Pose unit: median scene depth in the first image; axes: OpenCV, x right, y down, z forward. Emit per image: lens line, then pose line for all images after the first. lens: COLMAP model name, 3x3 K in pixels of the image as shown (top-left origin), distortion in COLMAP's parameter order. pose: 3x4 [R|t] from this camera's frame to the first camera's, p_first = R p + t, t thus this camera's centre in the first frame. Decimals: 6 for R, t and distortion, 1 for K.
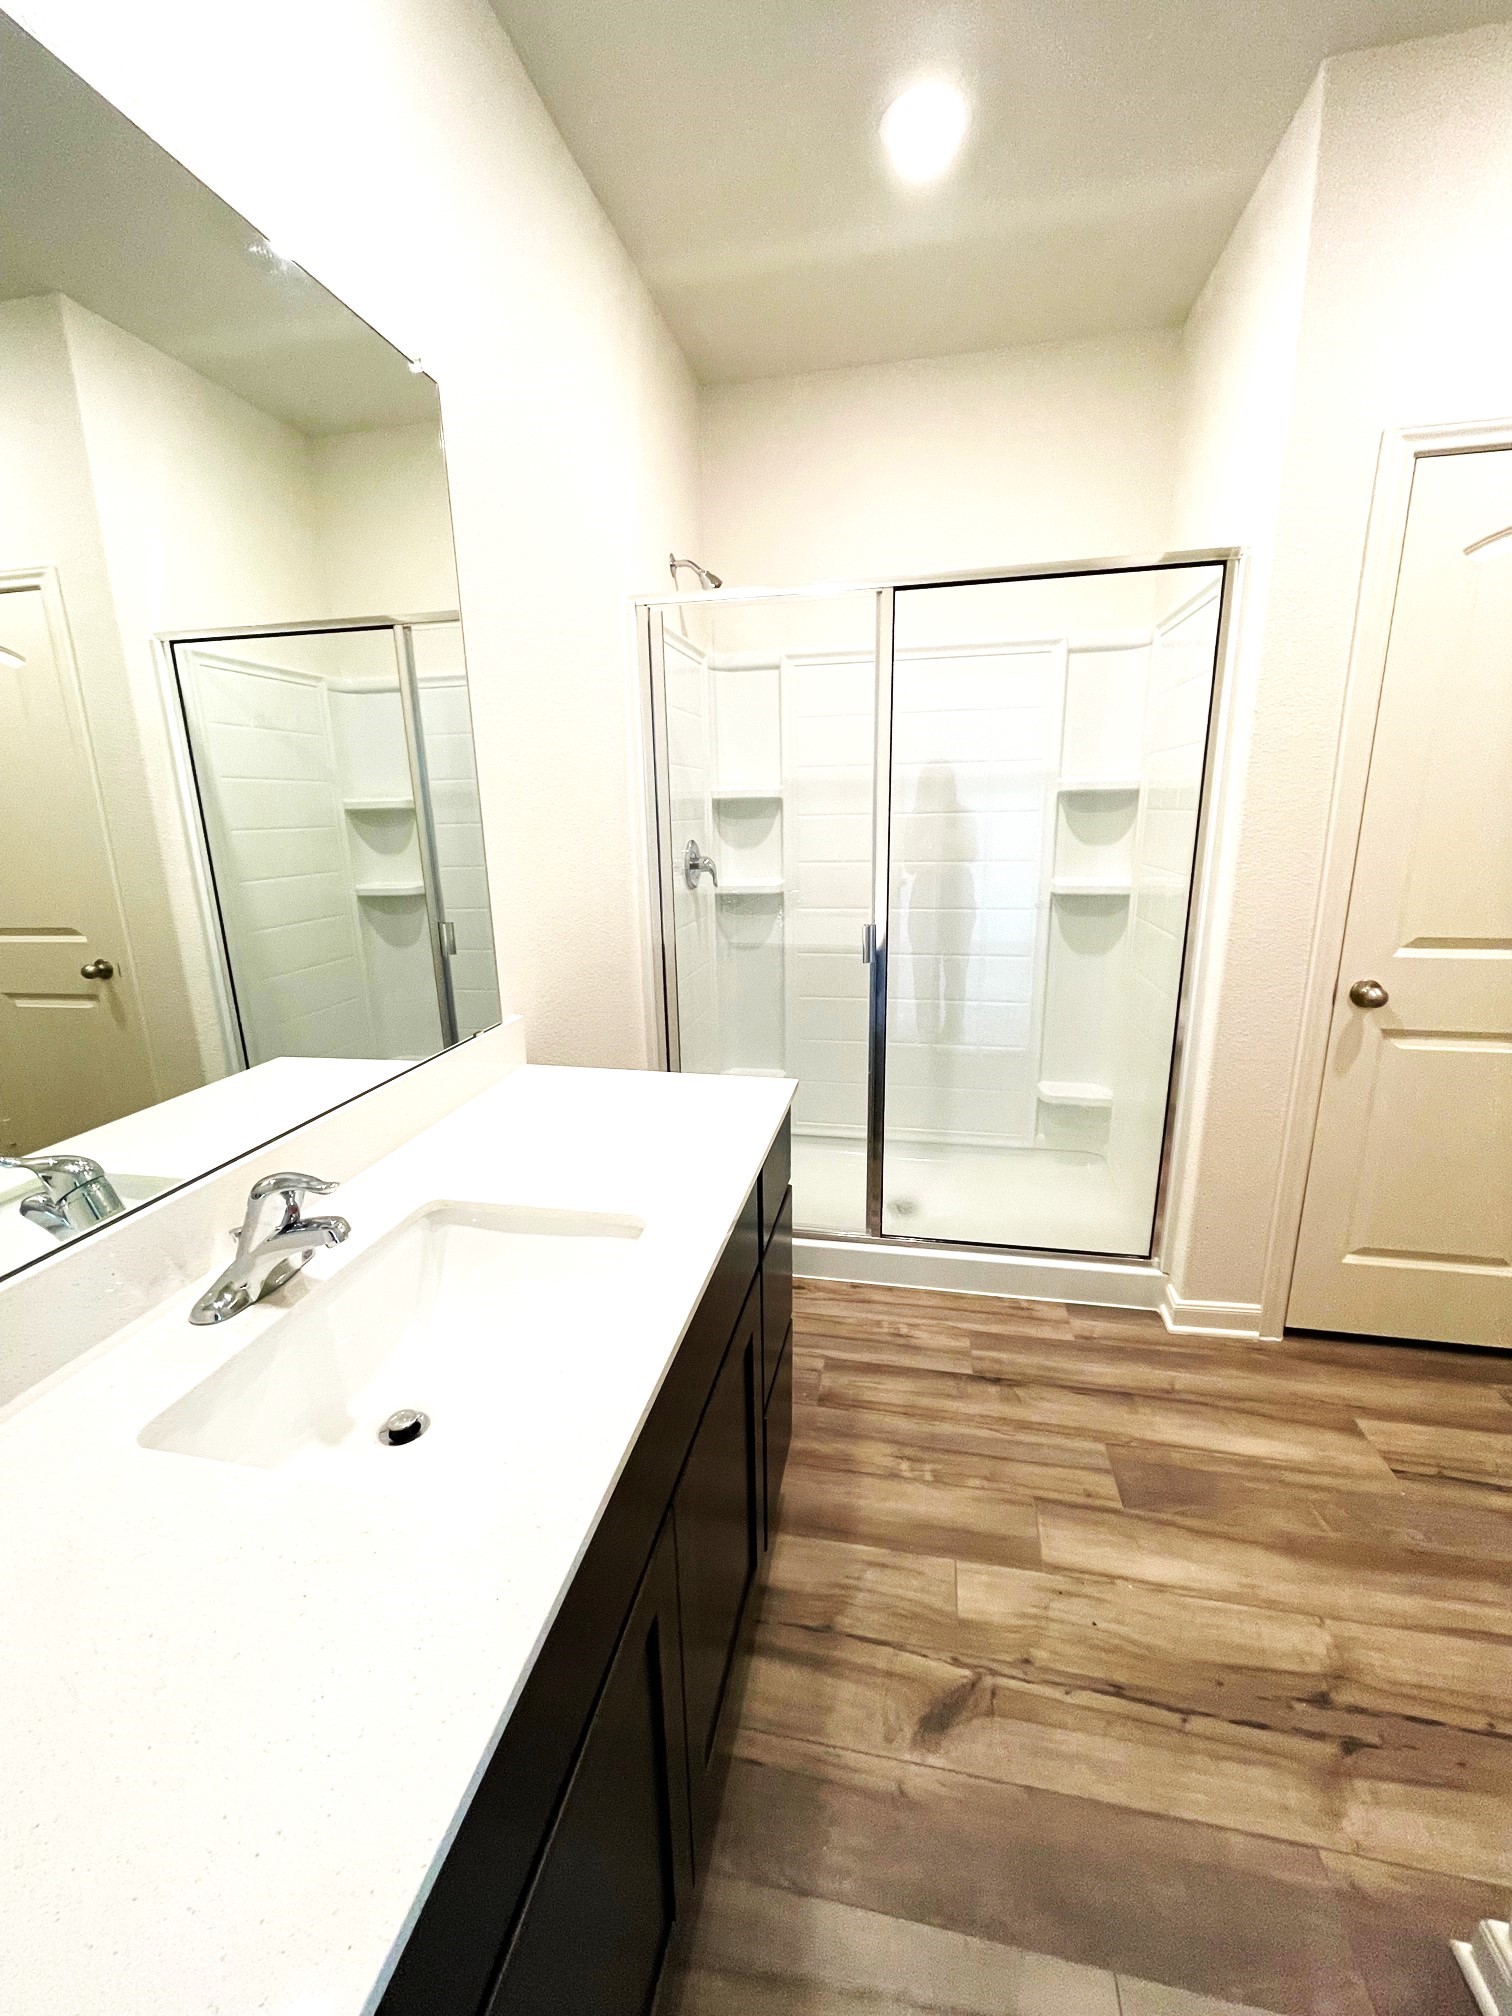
lens RADIAL K [[820.0, 0, 752.2], [0, 820.0, 1012.3], [0, 0, 1]] dist [-0.002494, 0.000244]
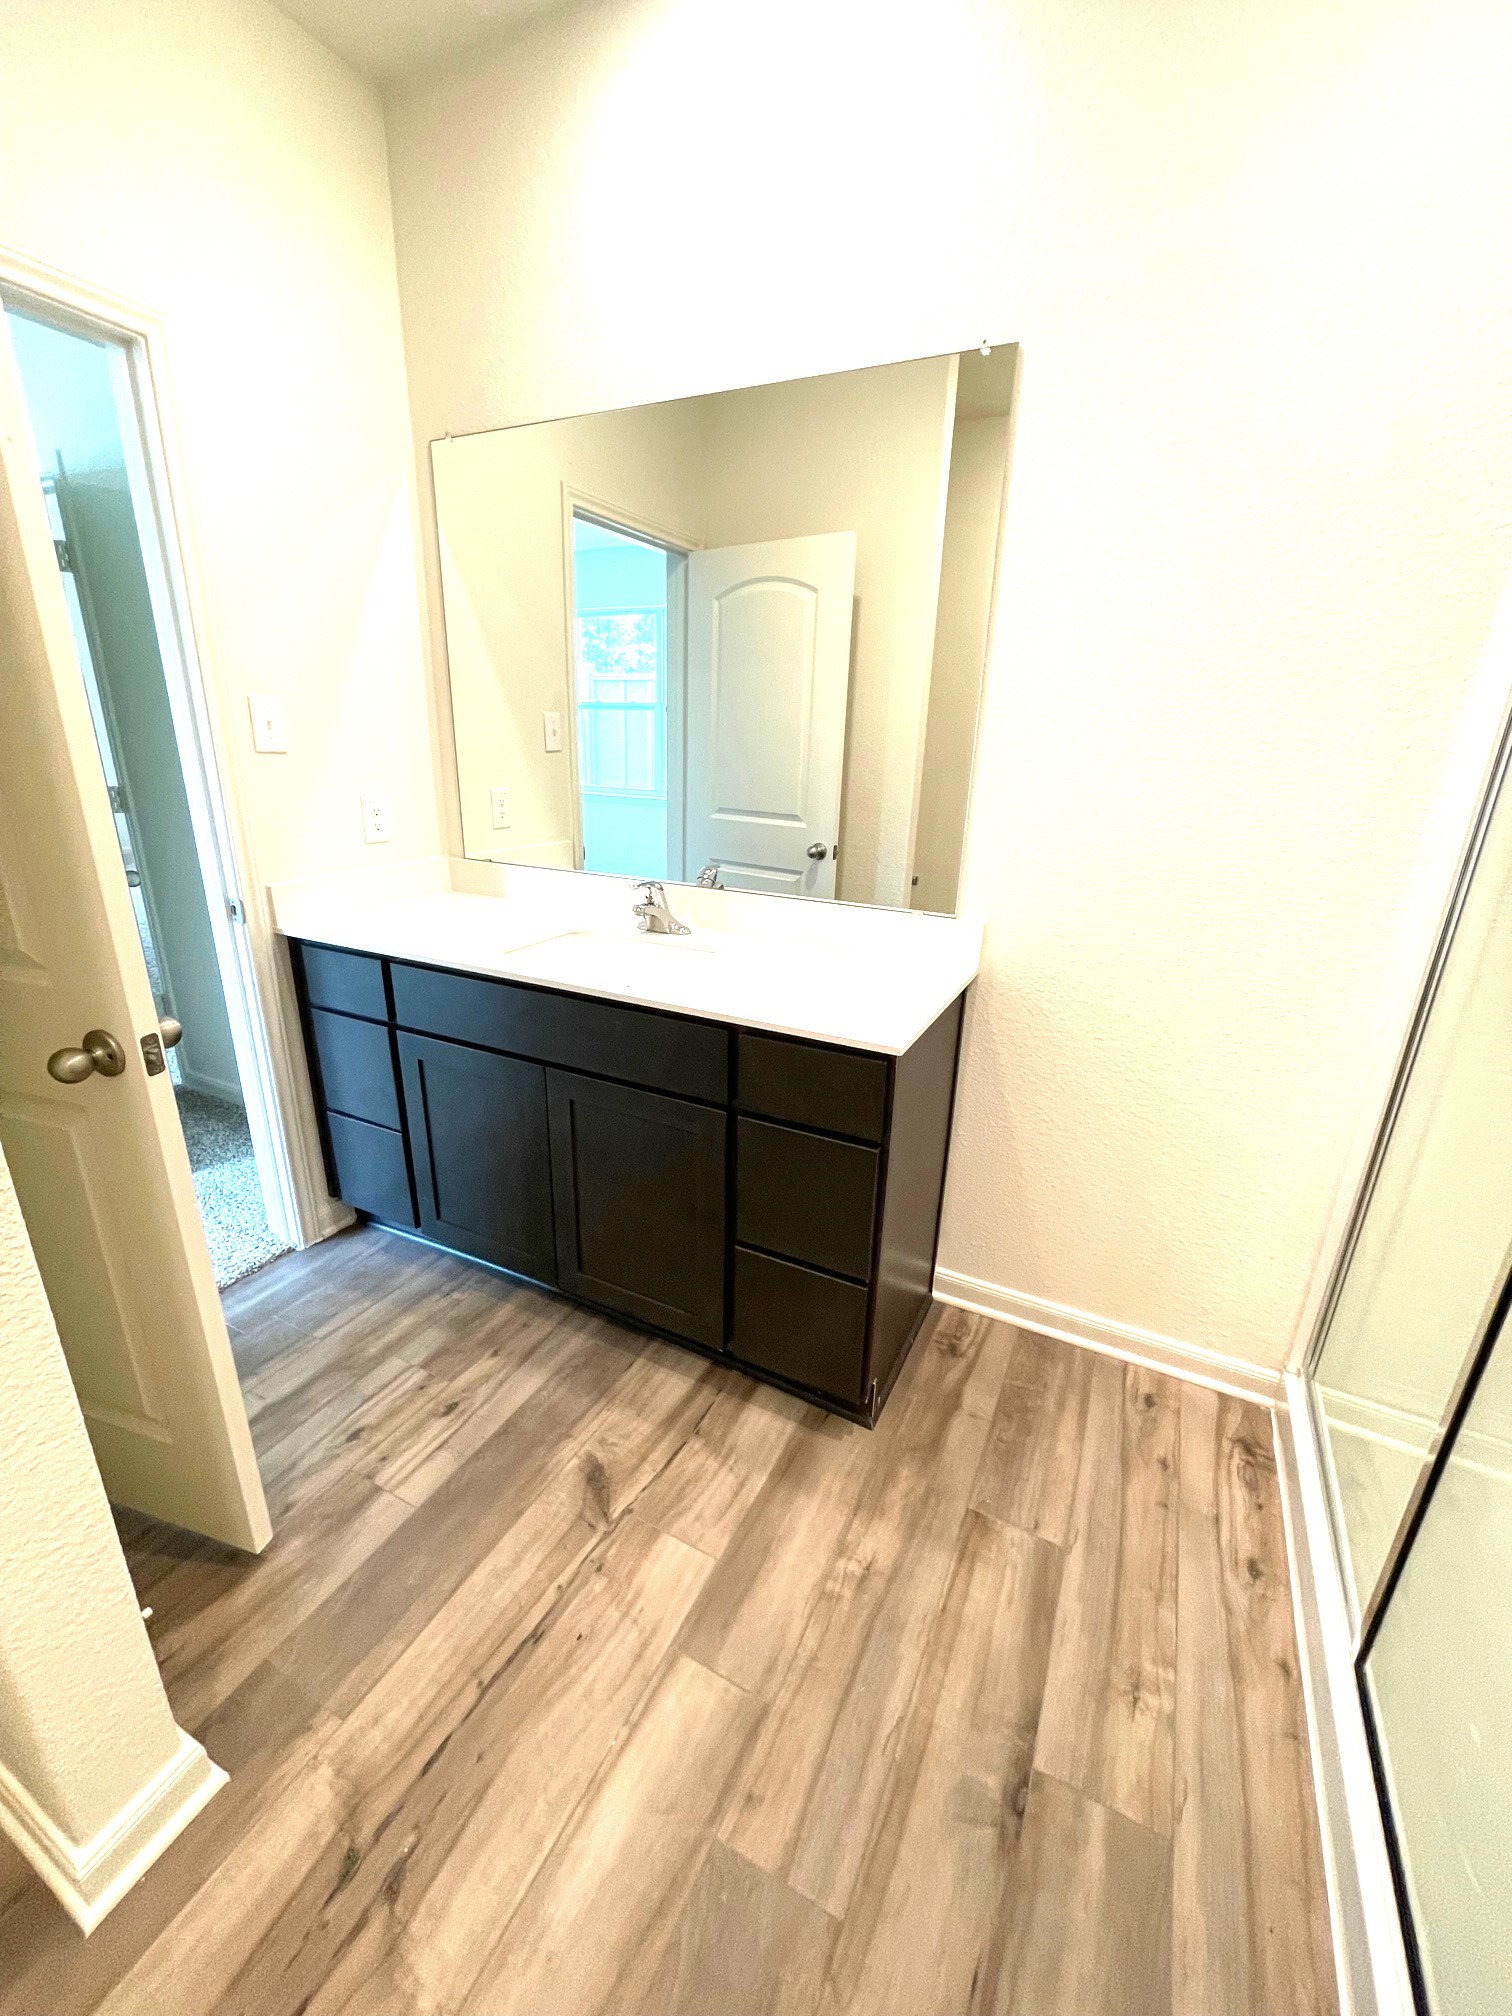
lens RADIAL K [[820.0, 0, 750.0], [0, 820.0, 1007.3], [0, 0, 1]] dist [-0.002494, 0.000244]
pose [[-0.265495, 0.319874, -0.909502, 0.909112], [-0.258625, 0.885152, 0.386806, -0.255902], [0.928777, 0.337915, -0.152276, 0.997801]]
